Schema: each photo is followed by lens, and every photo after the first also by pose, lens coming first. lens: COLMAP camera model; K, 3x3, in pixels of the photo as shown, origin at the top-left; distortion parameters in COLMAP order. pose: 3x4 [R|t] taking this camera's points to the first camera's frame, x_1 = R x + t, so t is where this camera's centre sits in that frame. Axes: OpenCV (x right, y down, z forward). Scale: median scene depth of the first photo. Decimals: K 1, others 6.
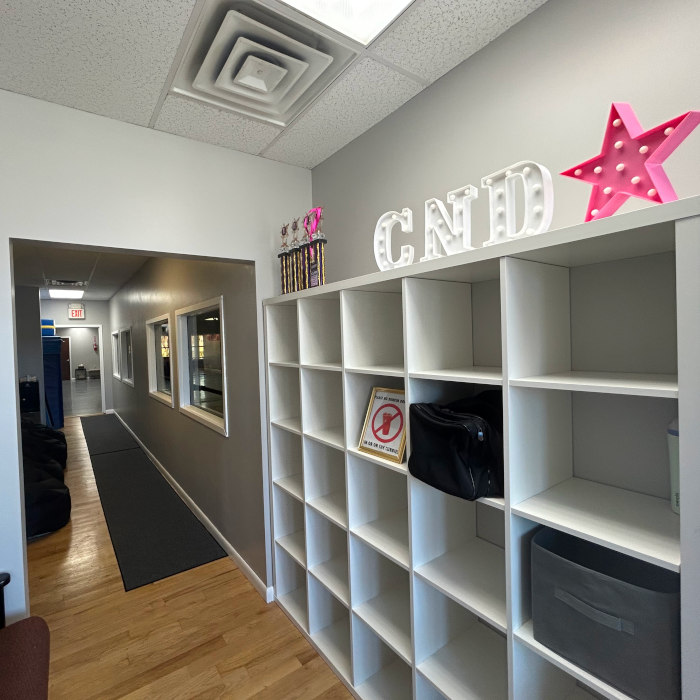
lens RADIAL K [[369.7, 0, 293.6], [0, 369.7, 351.3], [0, 0, 1]] dist [-0.001443, -0.000711]
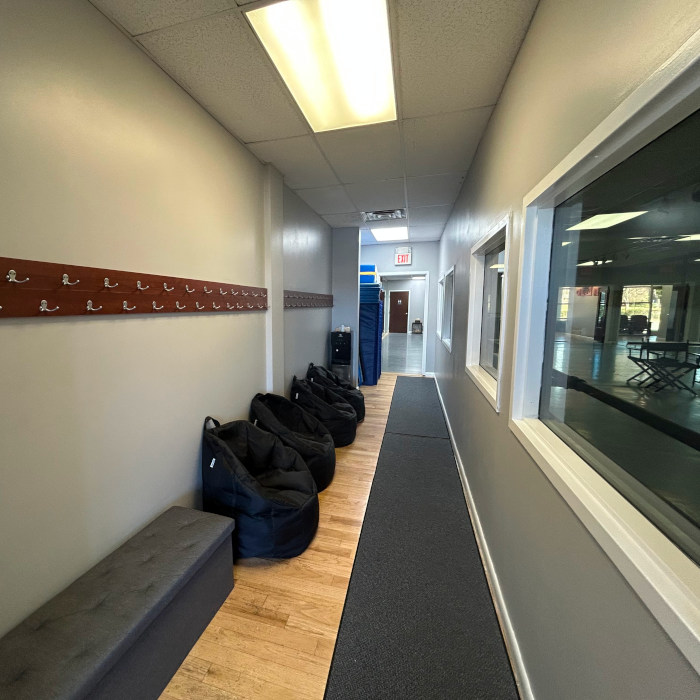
lens RADIAL K [[369.7, 0, 293.6], [0, 369.7, 351.3], [0, 0, 1]] dist [-0.001443, -0.000711]
pose [[0.643183, 0.119861, -0.756273, -0.078777], [-0.031412, 0.990971, 0.130343, 0.011560], [0.765068, -0.060078, 0.641141, 0.272814]]
